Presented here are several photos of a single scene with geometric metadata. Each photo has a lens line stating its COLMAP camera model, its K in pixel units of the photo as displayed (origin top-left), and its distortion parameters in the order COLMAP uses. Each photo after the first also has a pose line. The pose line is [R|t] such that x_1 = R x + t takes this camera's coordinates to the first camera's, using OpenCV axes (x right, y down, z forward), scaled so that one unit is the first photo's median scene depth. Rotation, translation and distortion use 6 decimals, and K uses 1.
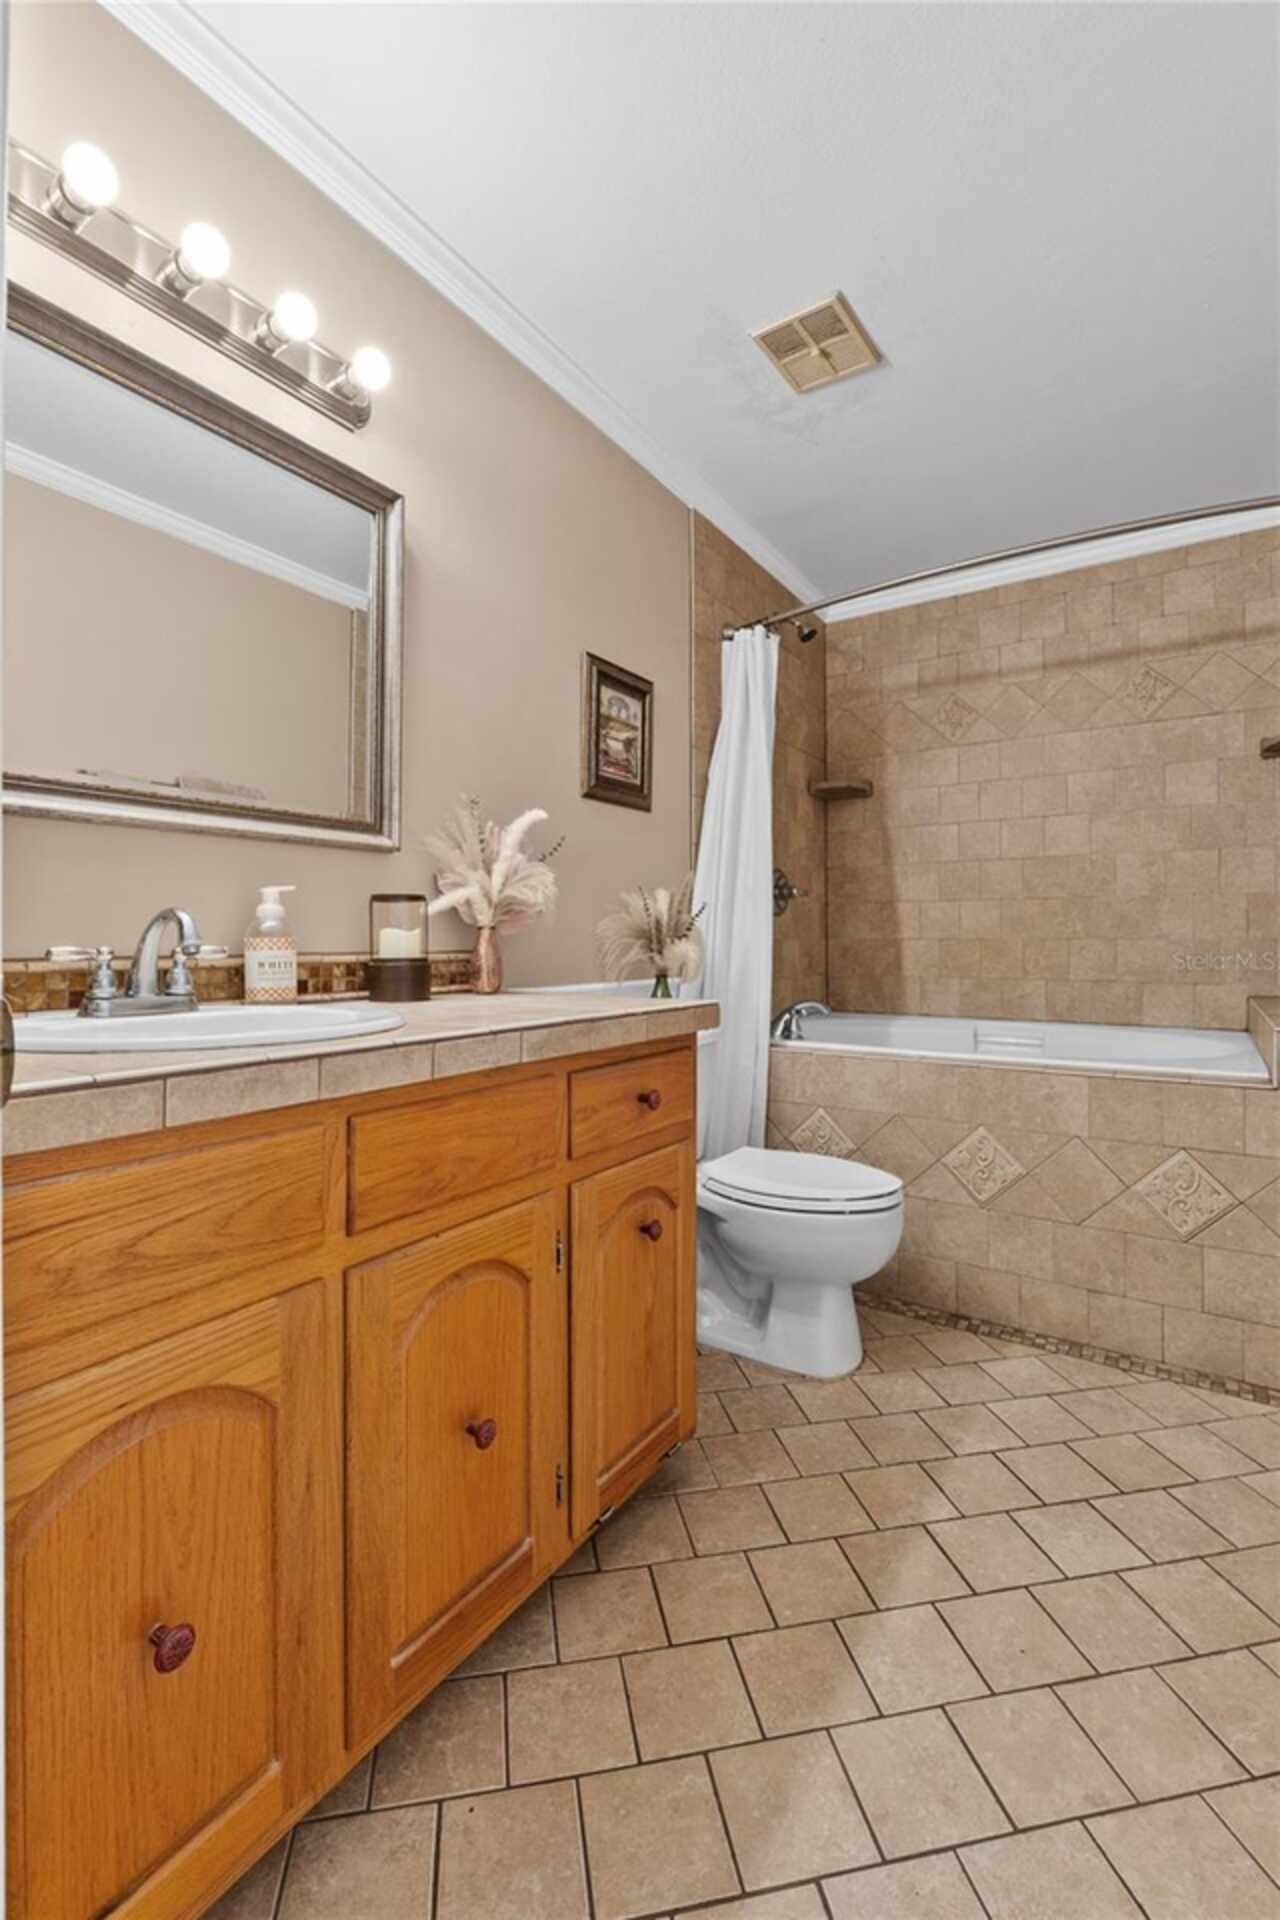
lens RADIAL K [[834.4, 0, 640.0], [0, 834.4, 936.7], [0, 0, 1]] dist [-0.010153, -0.000213]
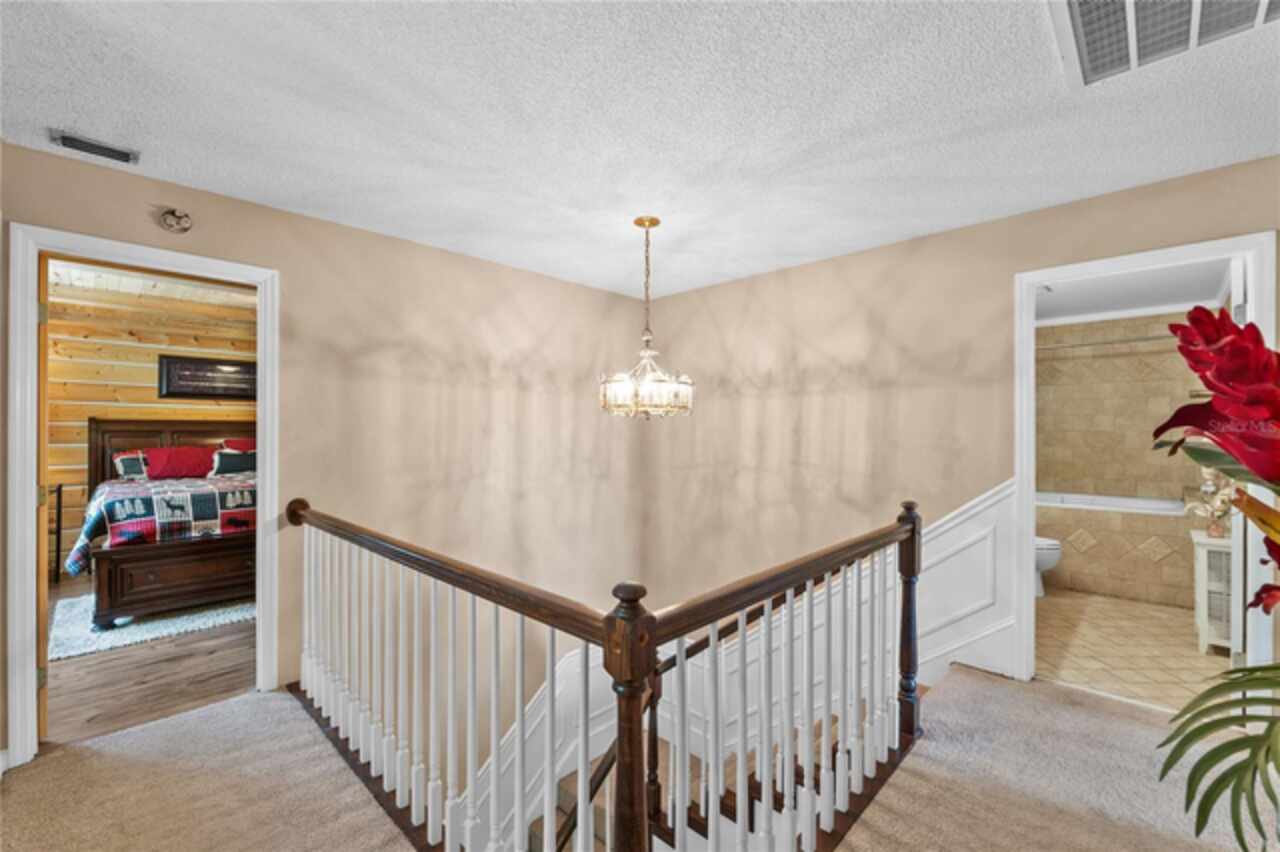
lens RADIAL K [[542.3, 0, 636.3], [0, 542.3, 431.9], [0, 0, 1]] dist [-0.009814, 0.000240]
pose [[0.982541, 0.001683, -0.186040, -0.983463], [-0.000752, 0.999987, 0.005074, -0.165697], [0.186046, -0.004846, 0.982529, -1.491469]]
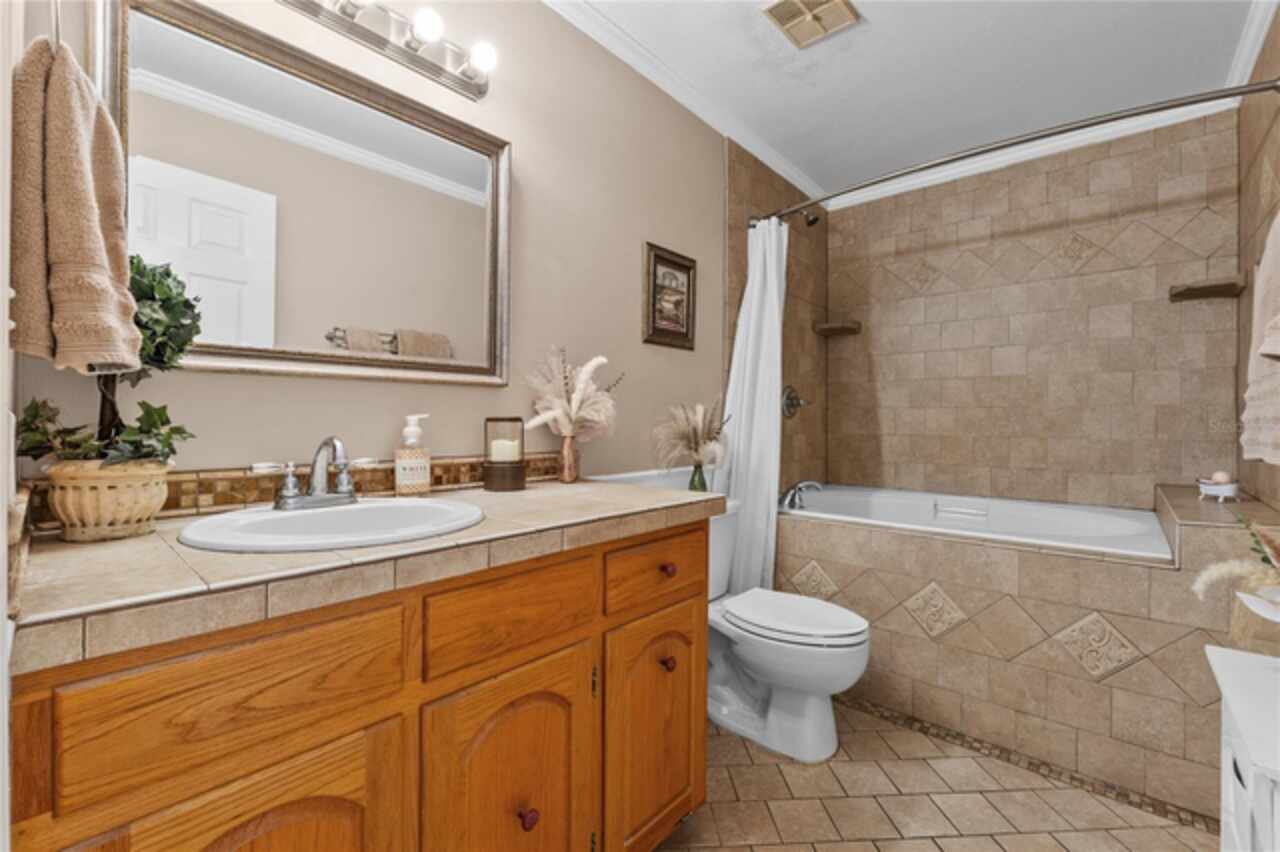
lens RADIAL K [[539.4, 0, 636.9], [0, 539.4, 423.8], [0, 0, 1]] dist [-0.011659, 0.000604]
pose [[0.989985, 0.007448, -0.140977, 0.060891], [-0.006000, 0.999925, 0.010689, -0.040623], [0.141046, -0.009736, 0.989955, 0.077997]]
